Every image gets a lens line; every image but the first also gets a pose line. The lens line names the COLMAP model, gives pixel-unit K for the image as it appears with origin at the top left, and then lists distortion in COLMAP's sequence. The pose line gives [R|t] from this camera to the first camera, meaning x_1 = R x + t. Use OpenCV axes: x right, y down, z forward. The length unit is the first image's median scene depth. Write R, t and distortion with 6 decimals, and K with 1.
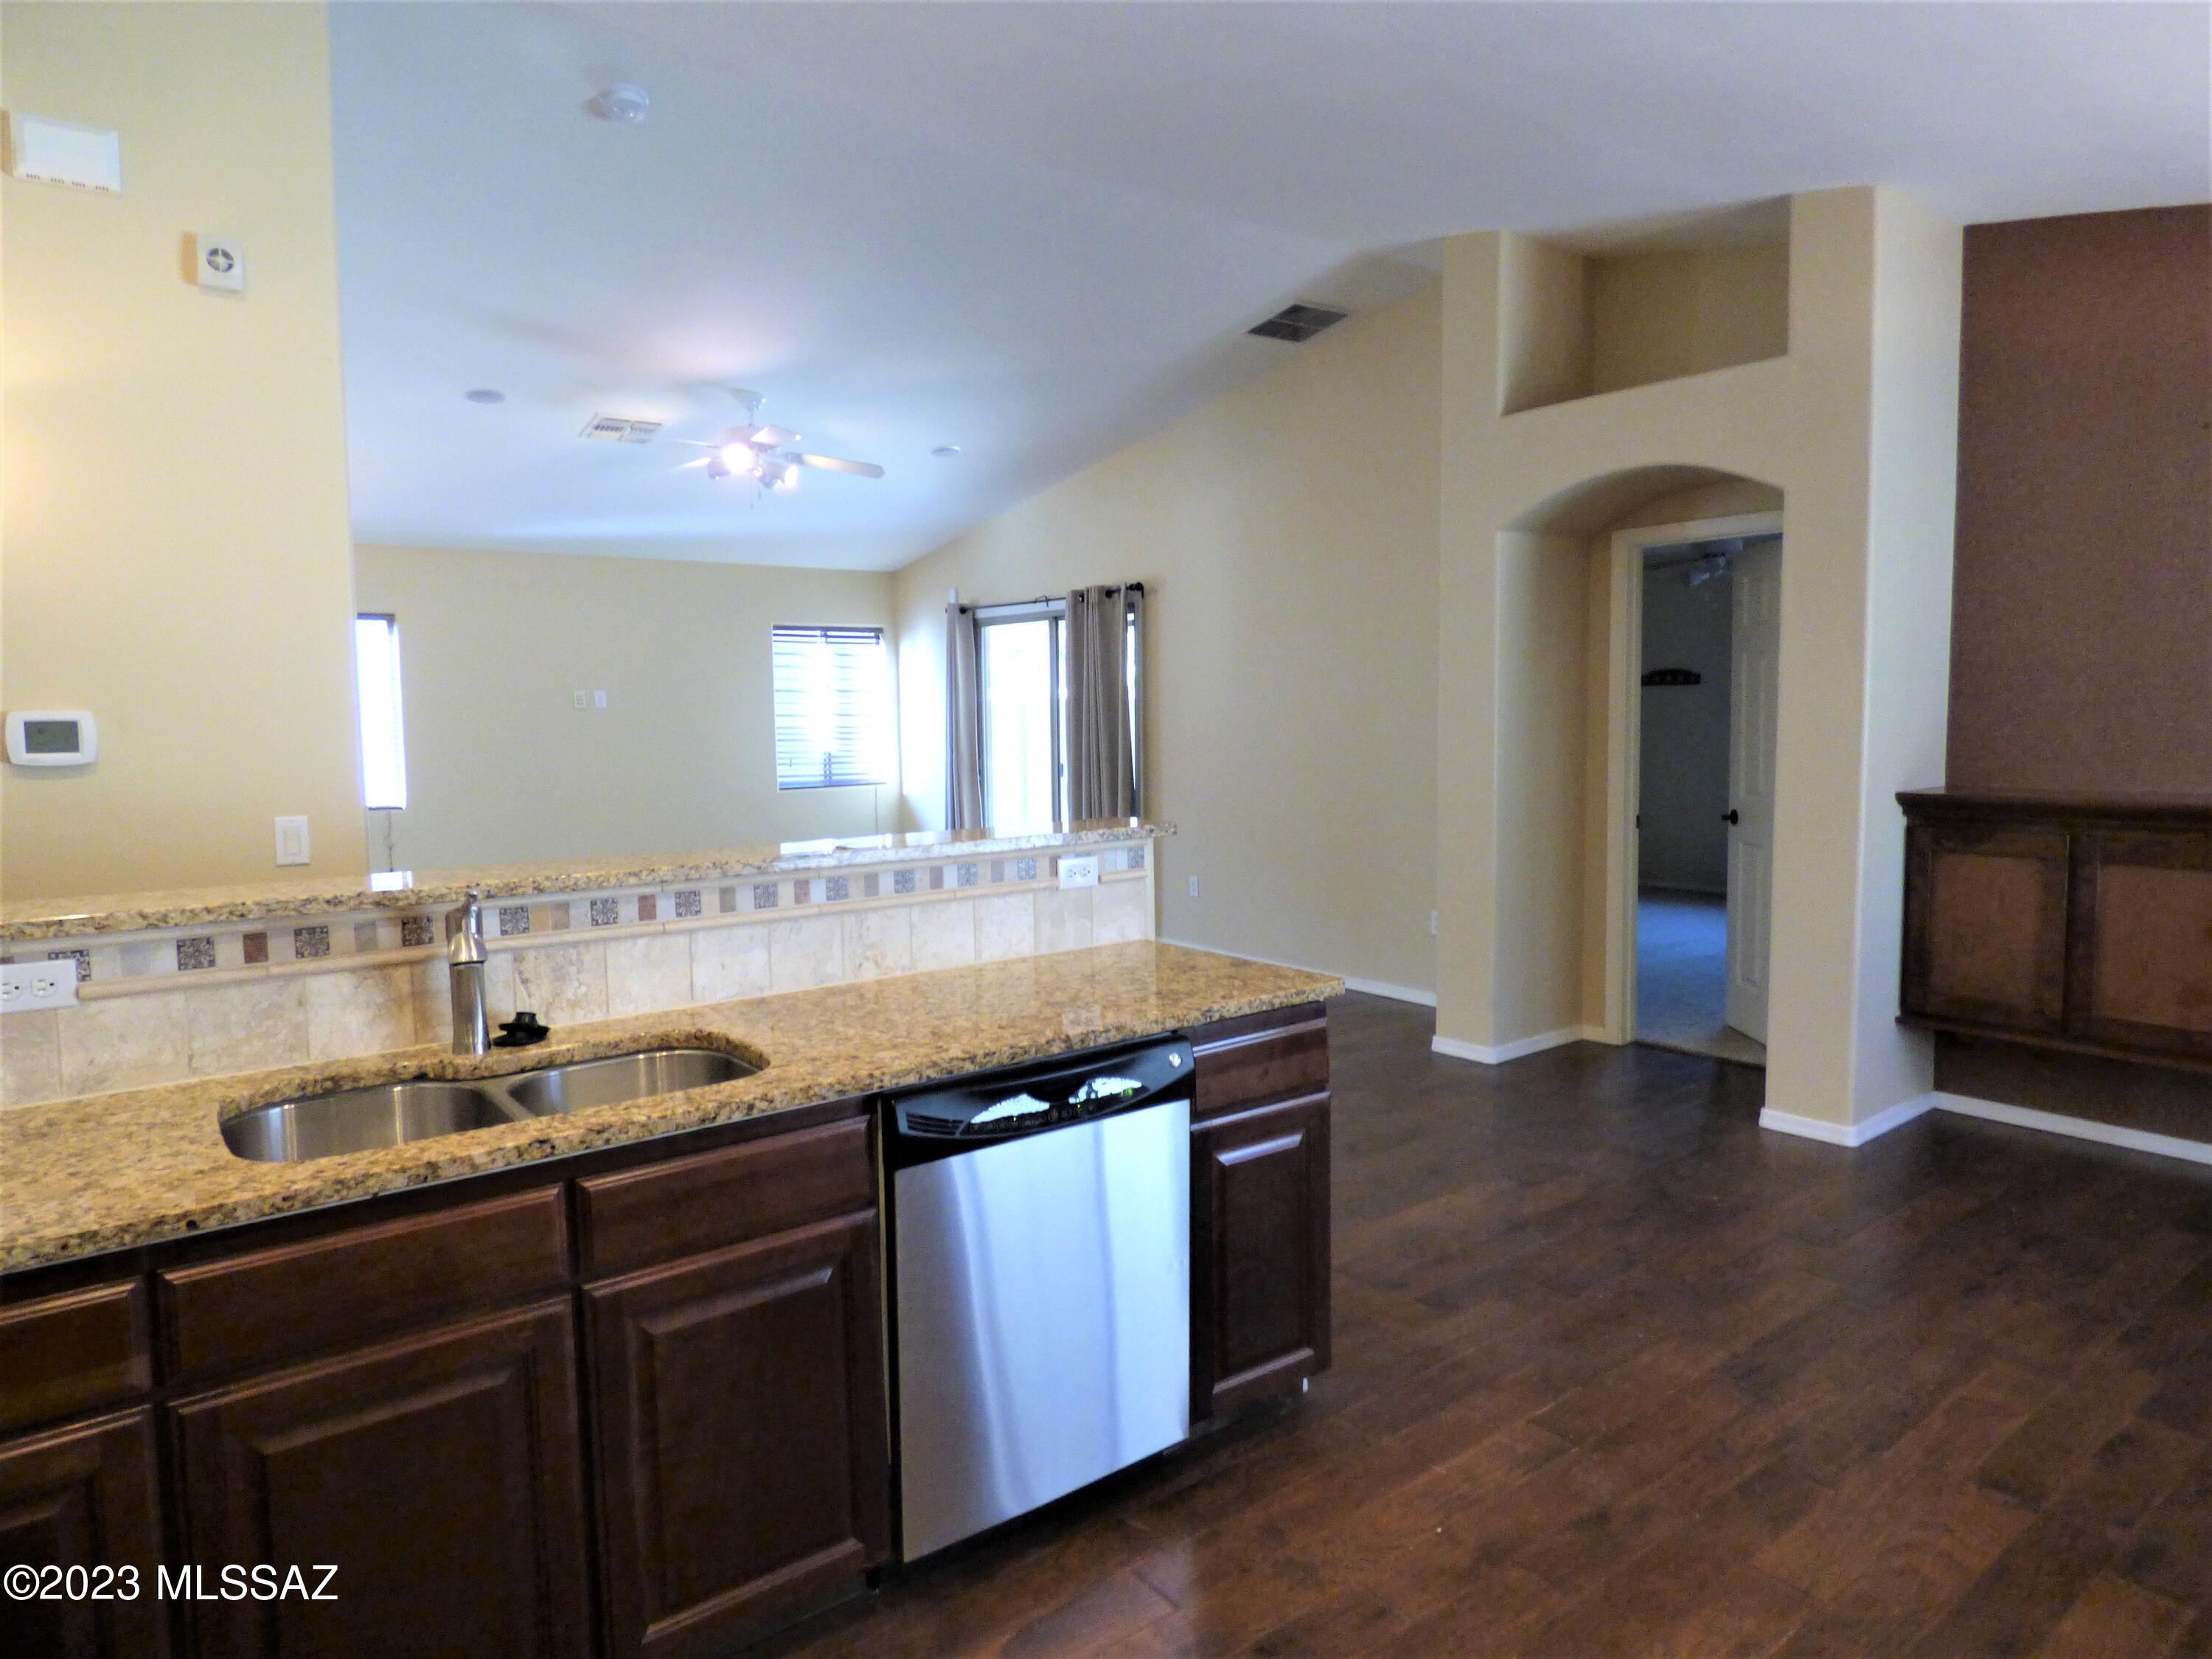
lens RADIAL K [[1337.4, 0, 1129.2], [0, 1337.4, 826.1], [0, 0, 1]] dist [-0.002613, -0.008543]
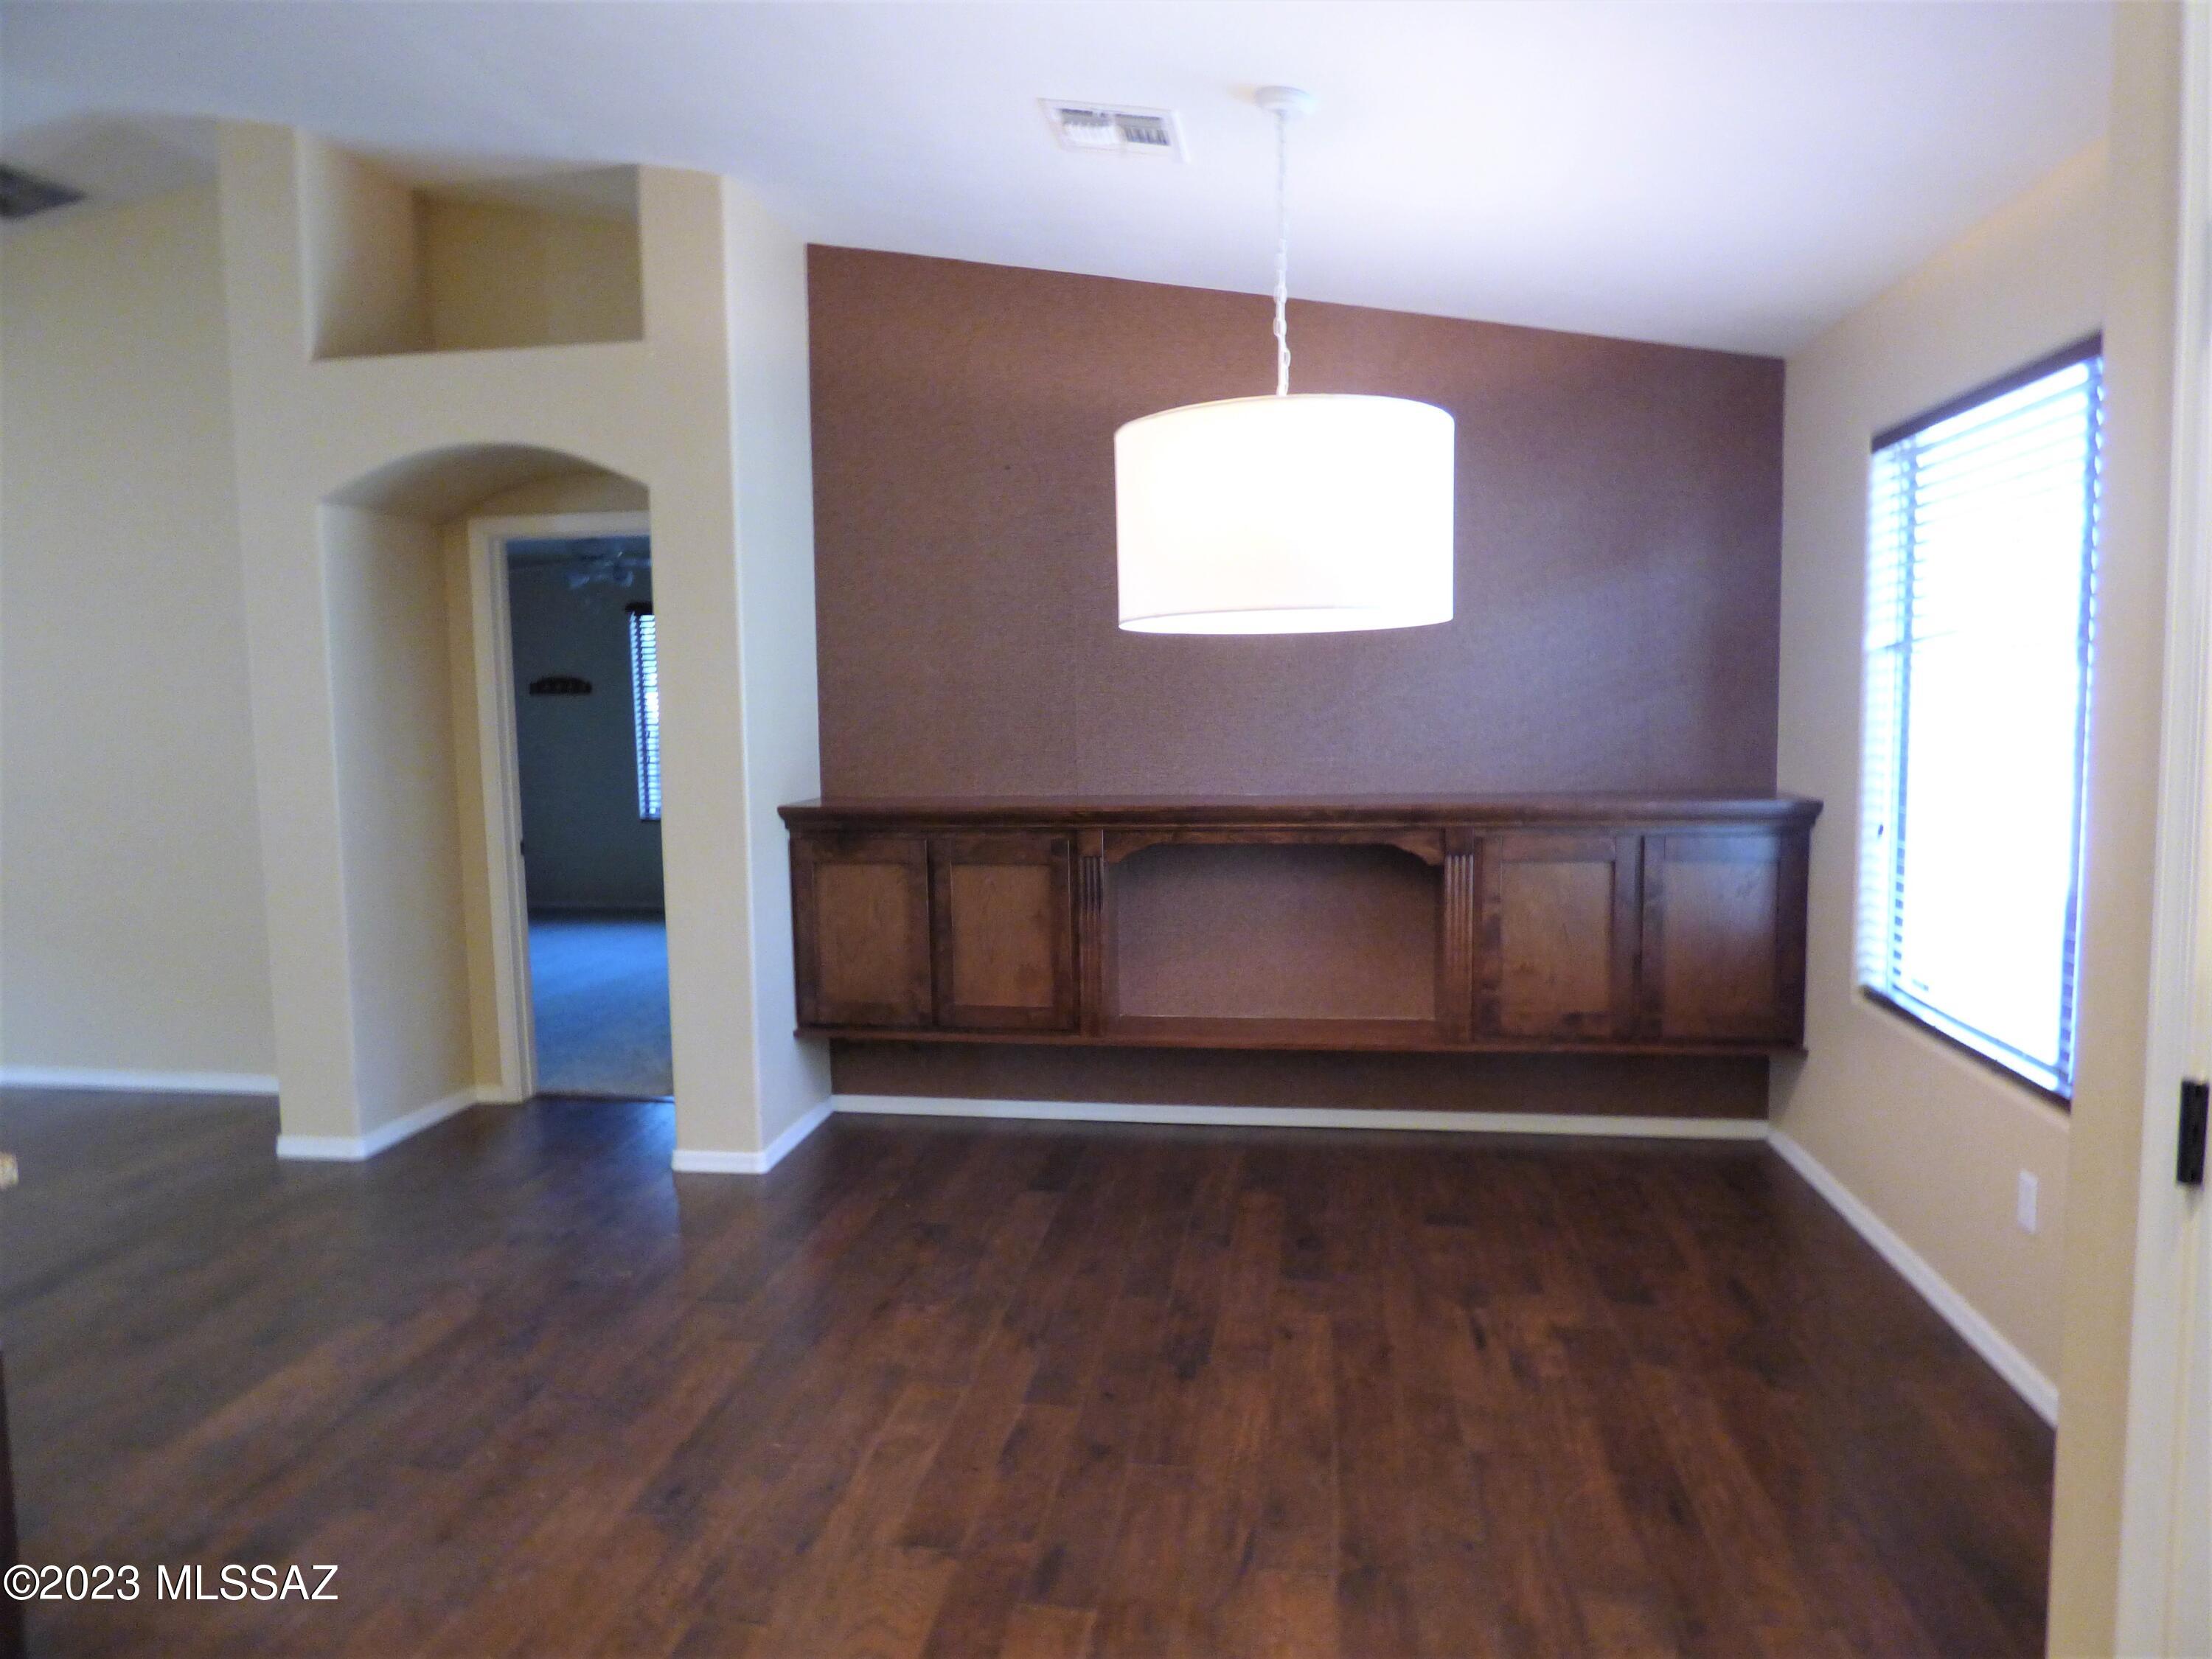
lens RADIAL K [[1337.4, 0, 1105.3], [0, 1337.4, 849.3], [0, 0, 1]] dist [-0.002613, -0.008543]
pose [[0.726699, -0.069730, 0.683408, 0.081367], [0.061669, 0.997440, 0.036195, -0.016462], [-0.684183, 0.015842, 0.729138, 0.127779]]
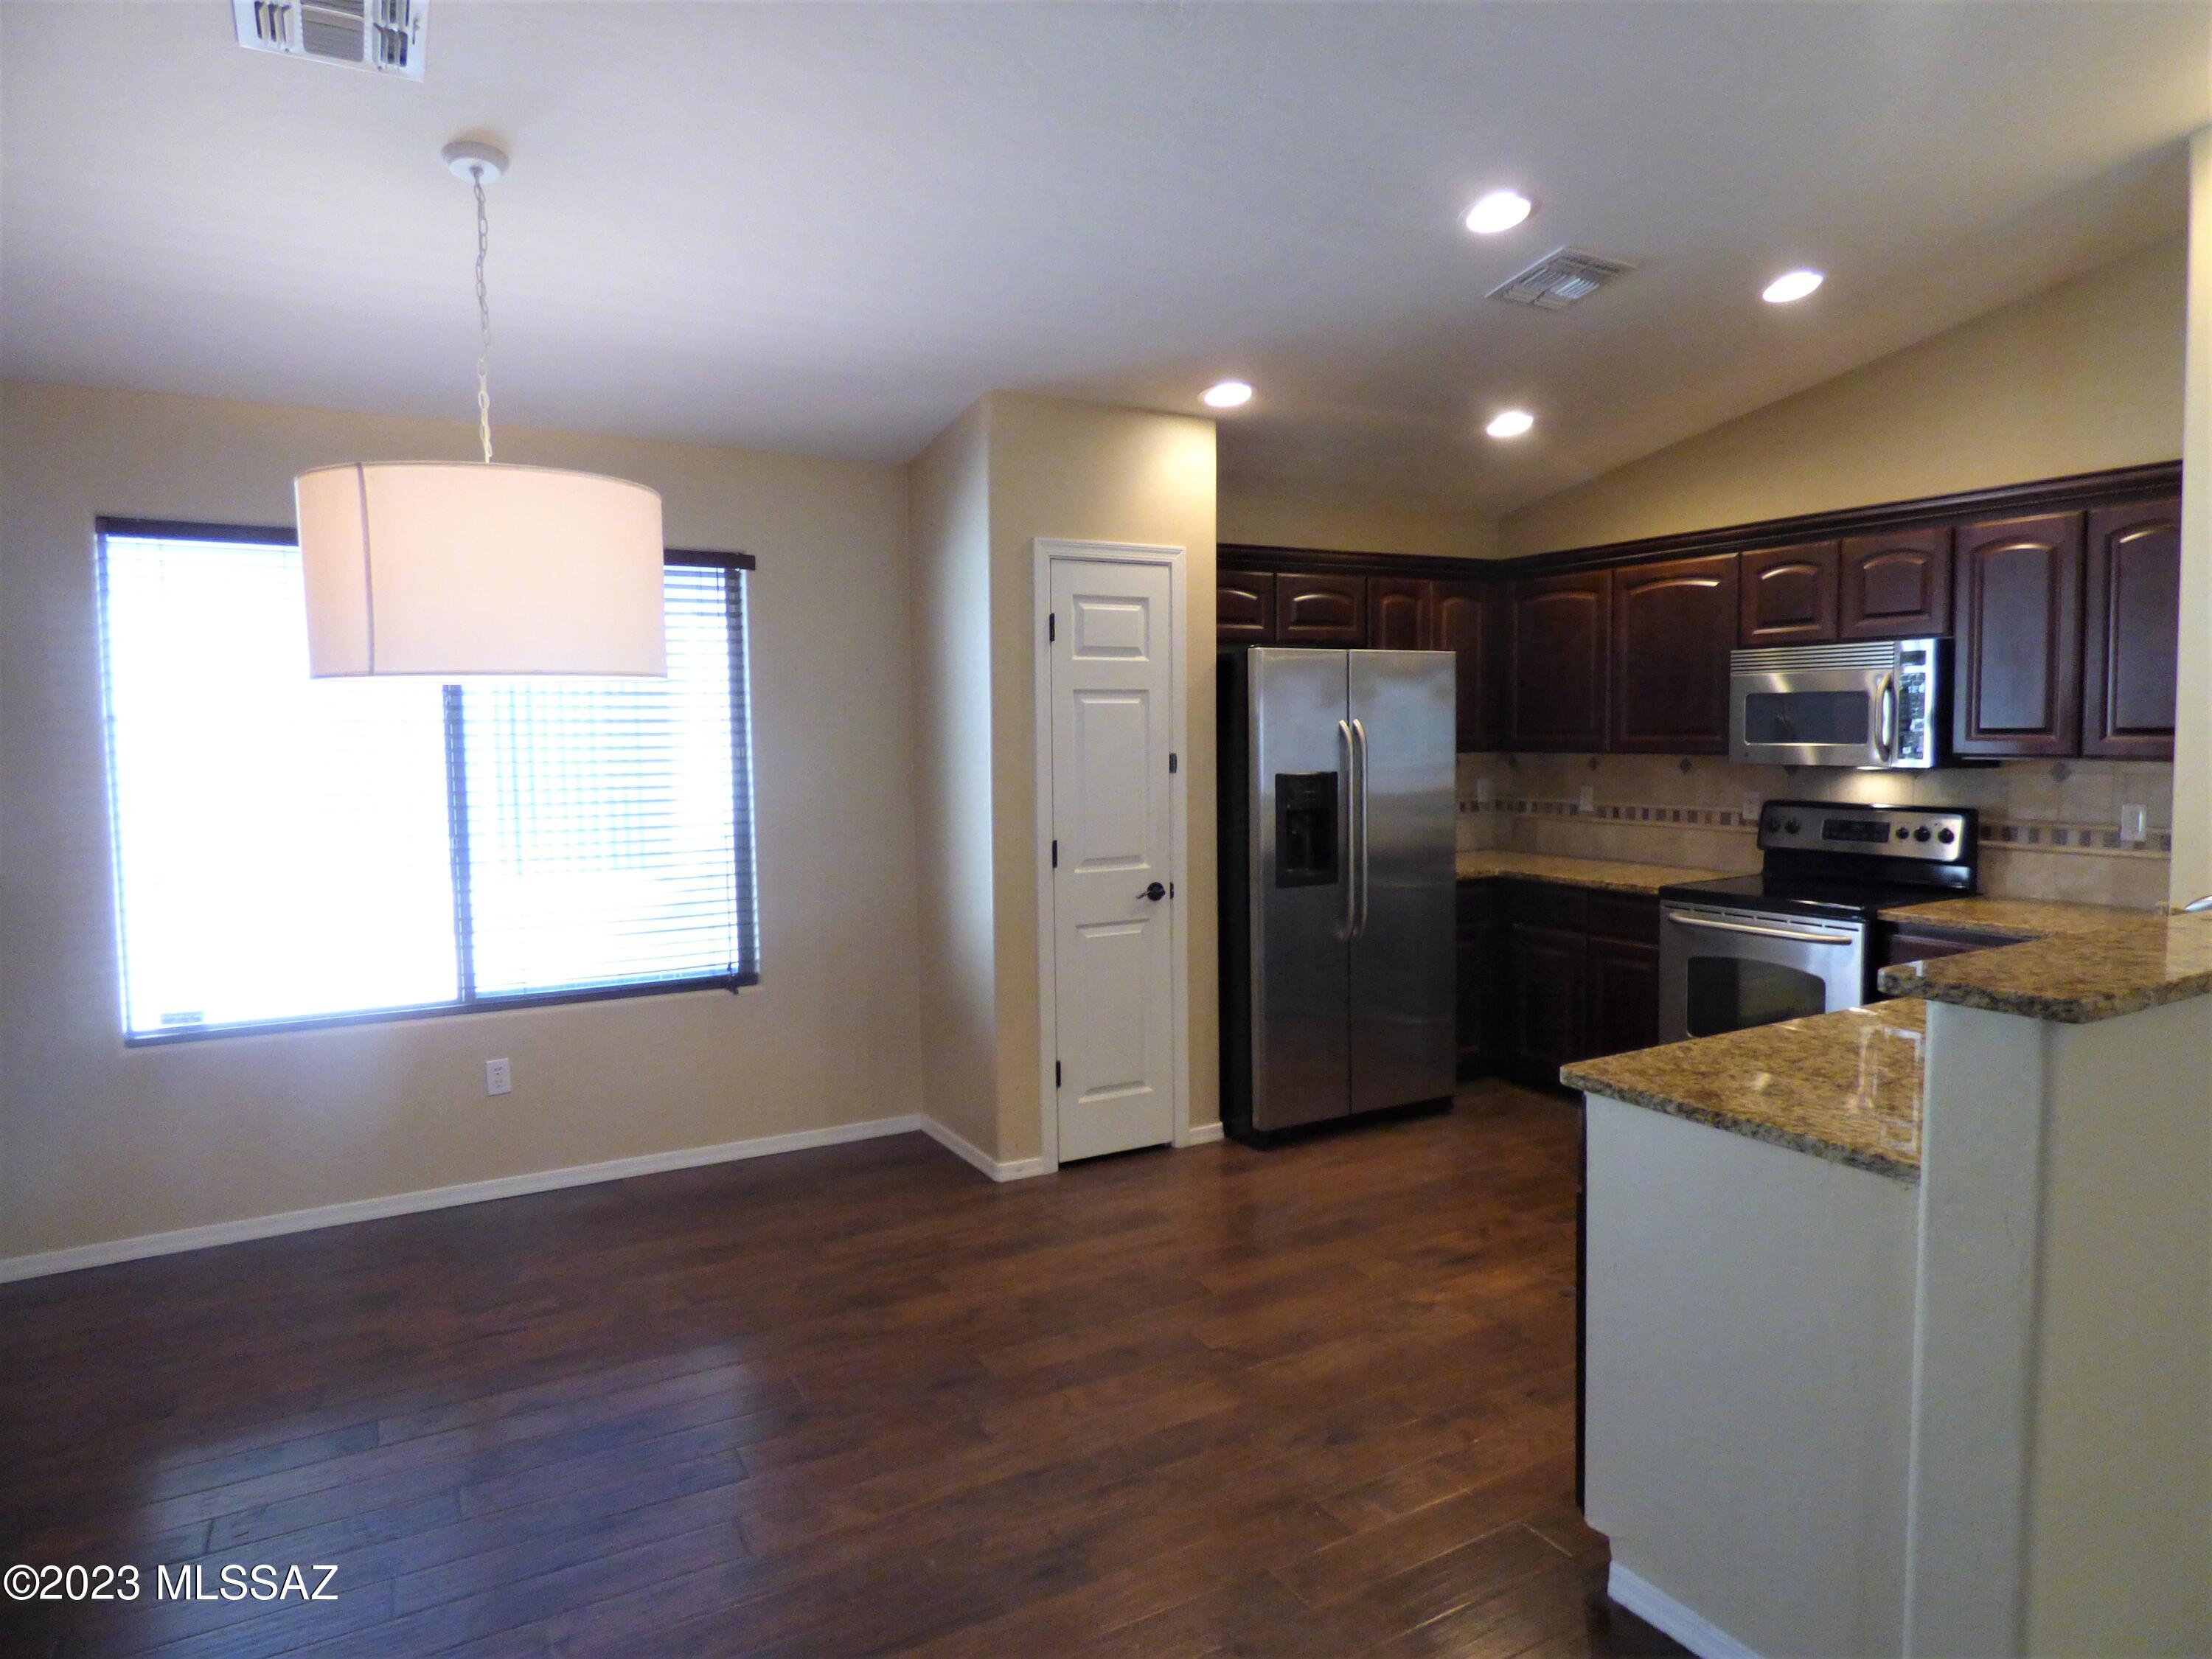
lens RADIAL K [[1337.4, 0, 1154.3], [0, 1337.4, 830.6], [0, 0, 1]] dist [-0.002613, -0.008543]
pose [[-0.992200, 0.022286, 0.122648, 0.218608], [0.041532, 0.986775, 0.156682, -0.125897], [-0.117535, 0.160554, -0.980004, 1.284358]]
